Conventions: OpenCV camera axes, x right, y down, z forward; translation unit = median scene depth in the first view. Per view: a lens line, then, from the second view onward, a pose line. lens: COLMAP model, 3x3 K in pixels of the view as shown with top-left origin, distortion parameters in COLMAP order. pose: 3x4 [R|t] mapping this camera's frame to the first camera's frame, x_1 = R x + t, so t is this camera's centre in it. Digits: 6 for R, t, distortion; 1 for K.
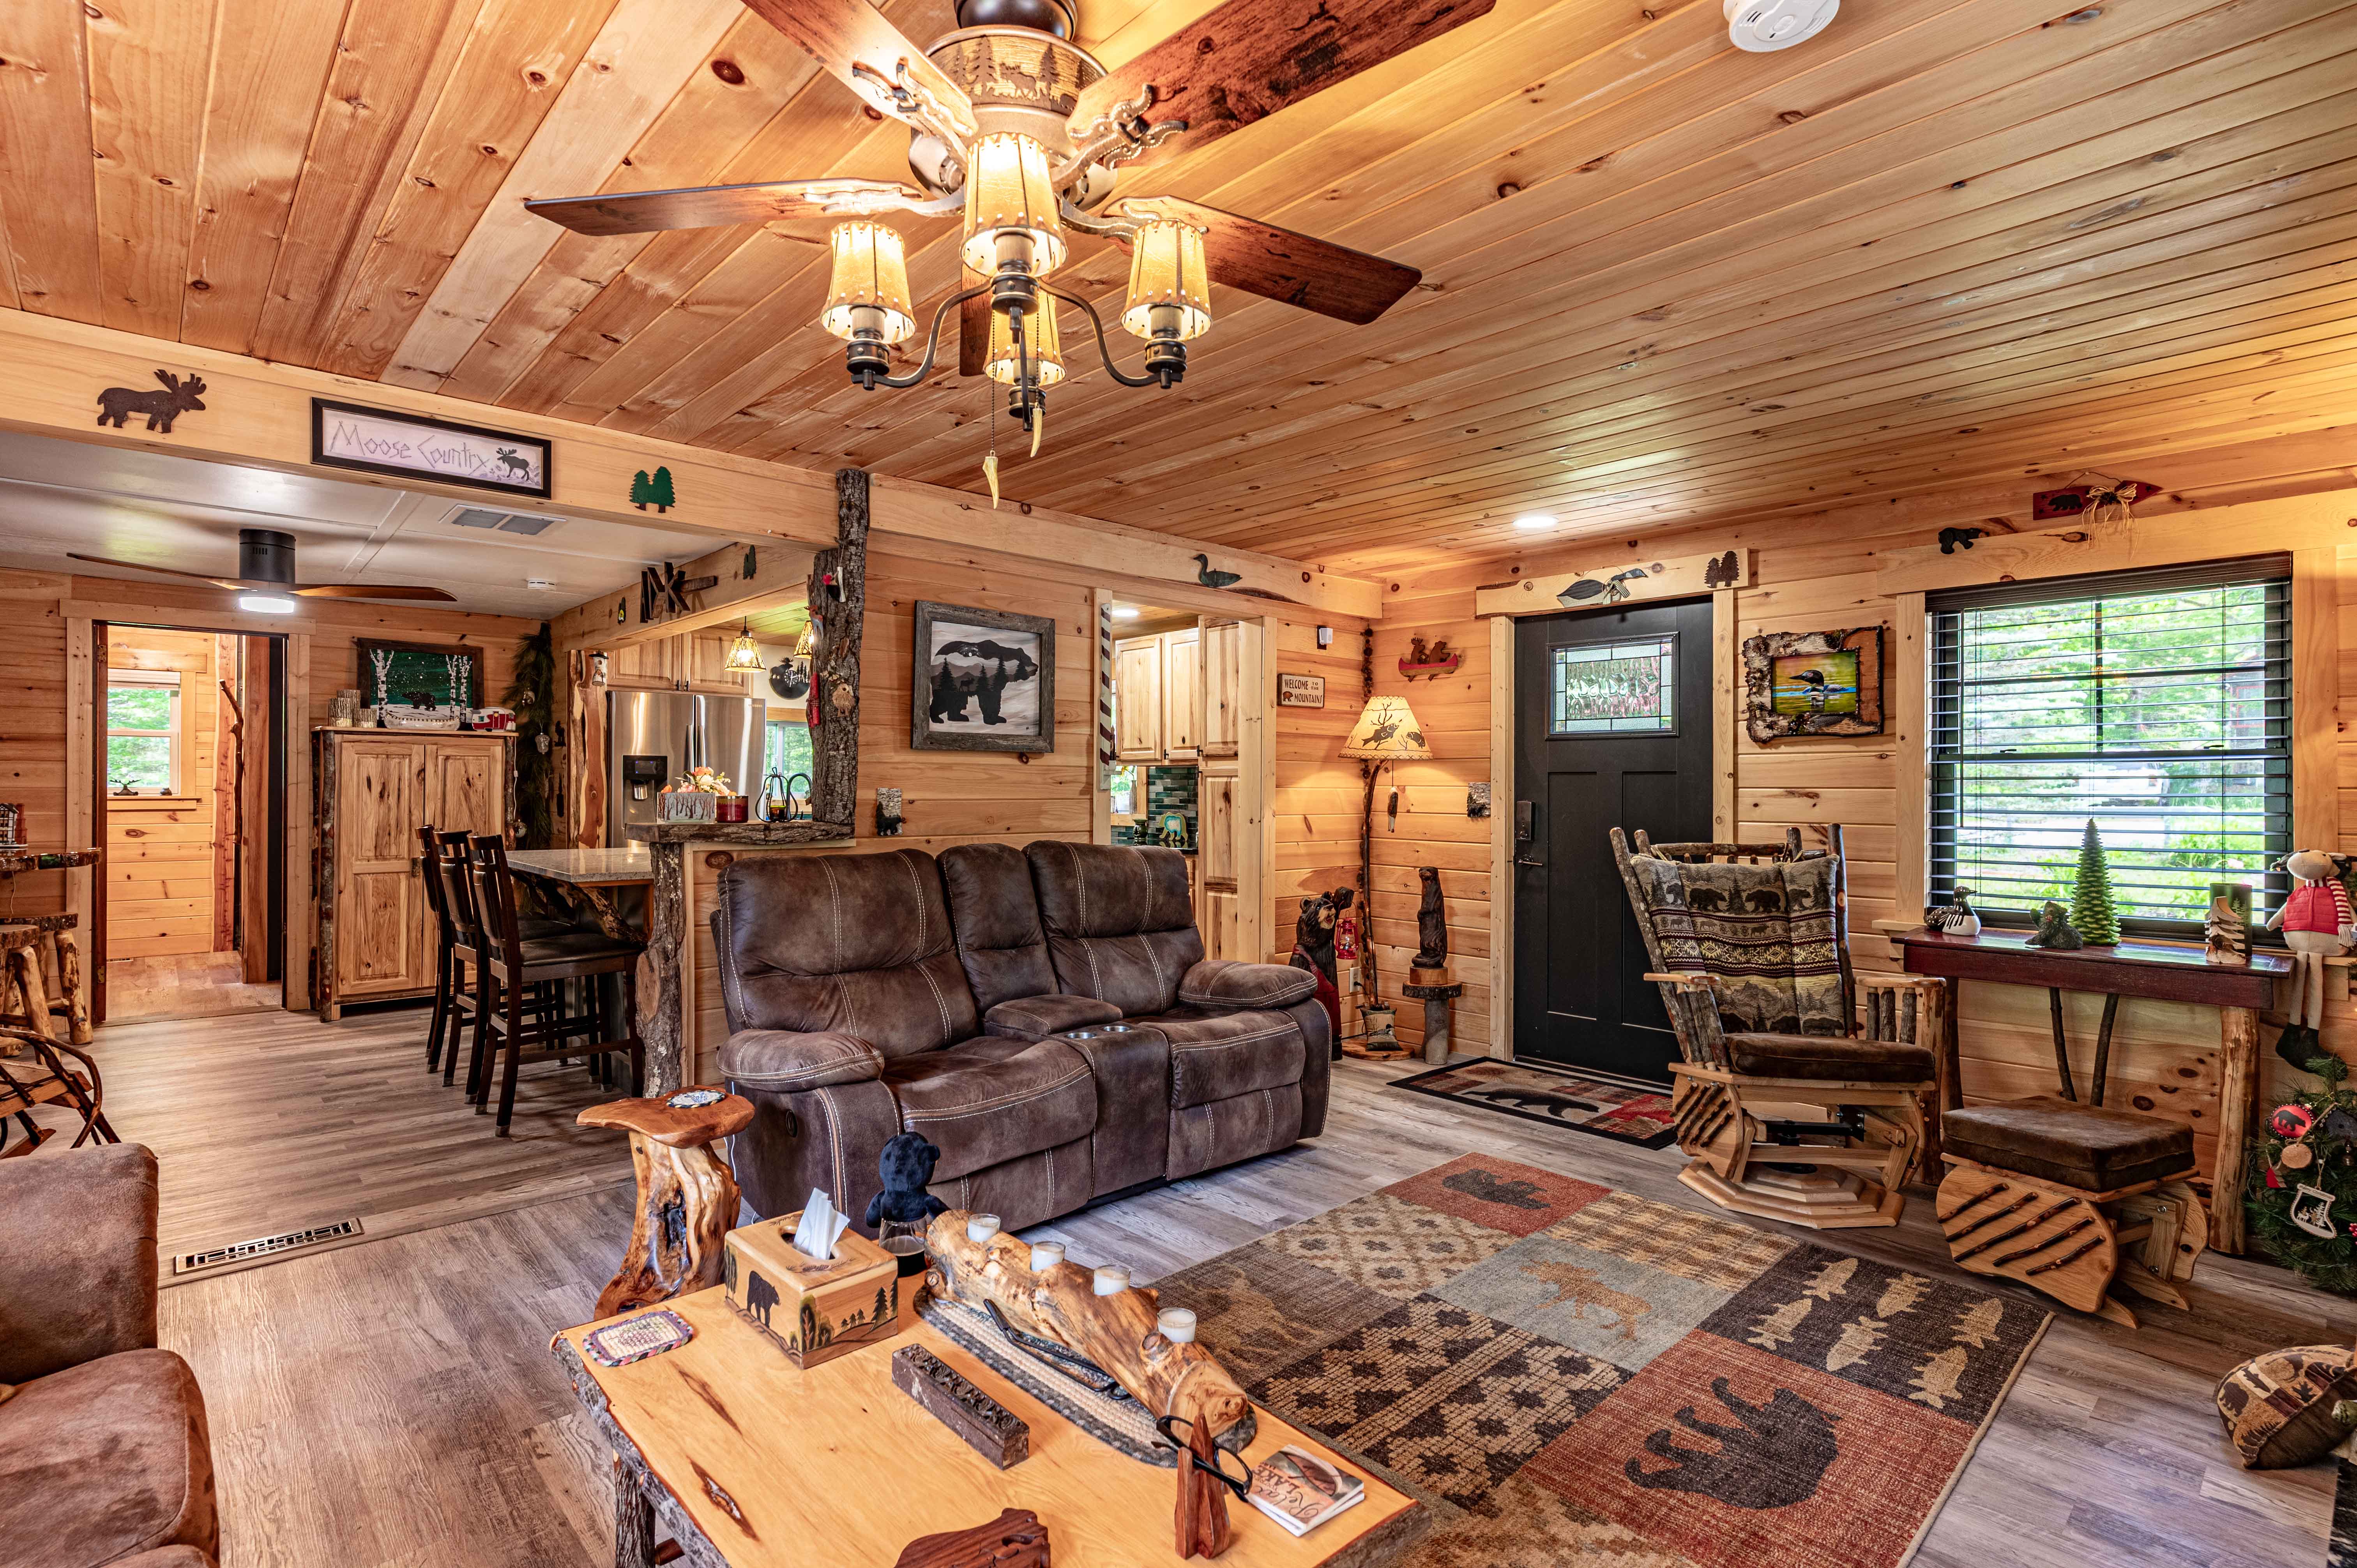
lens RADIAL K [[1134.0, 0, 1172.2], [0, 1134.0, 788.3], [0, 0, 1]] dist [-0.003376, 0.004169]
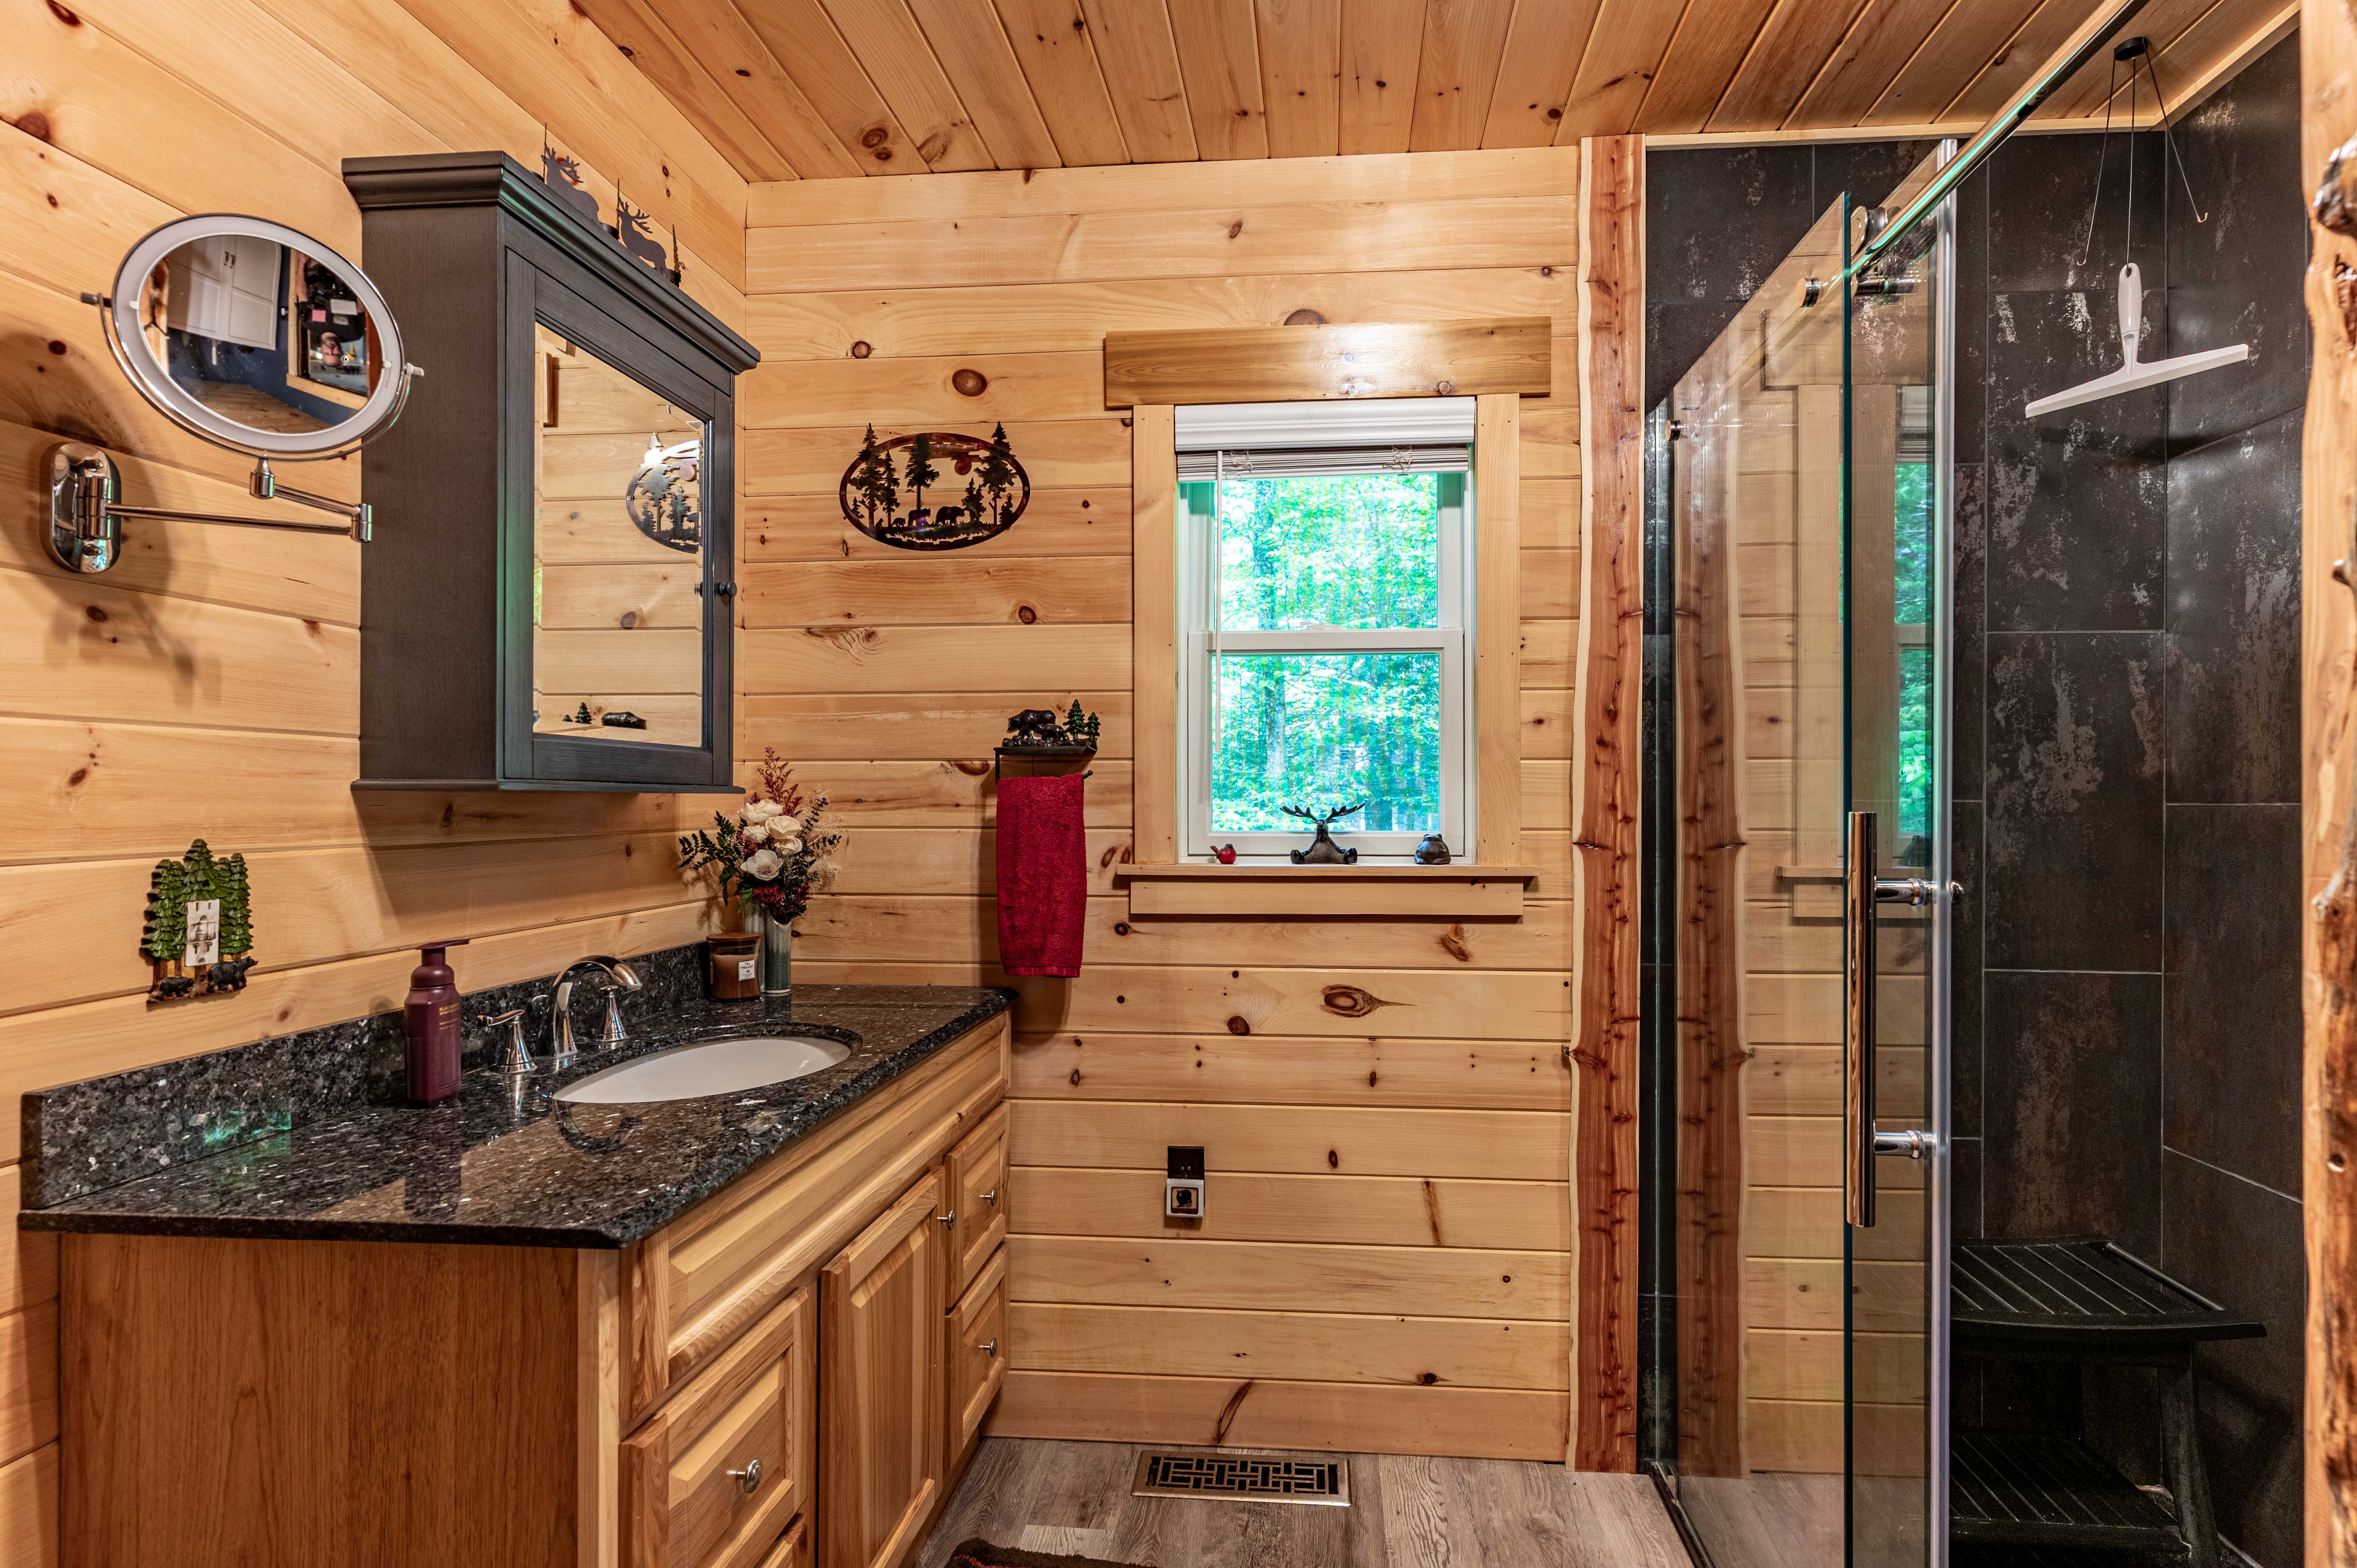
lens RADIAL K [[1134.0, 0, 1180.8], [0, 1134.0, 783.9], [0, 0, 1]] dist [-0.003376, 0.004169]
pose [[0.678977, -0.005146, -0.734142, -0.716990], [0.003173, 0.999987, -0.004076, -0.011400], [0.734153, 0.000438, 0.678984, 0.759032]]
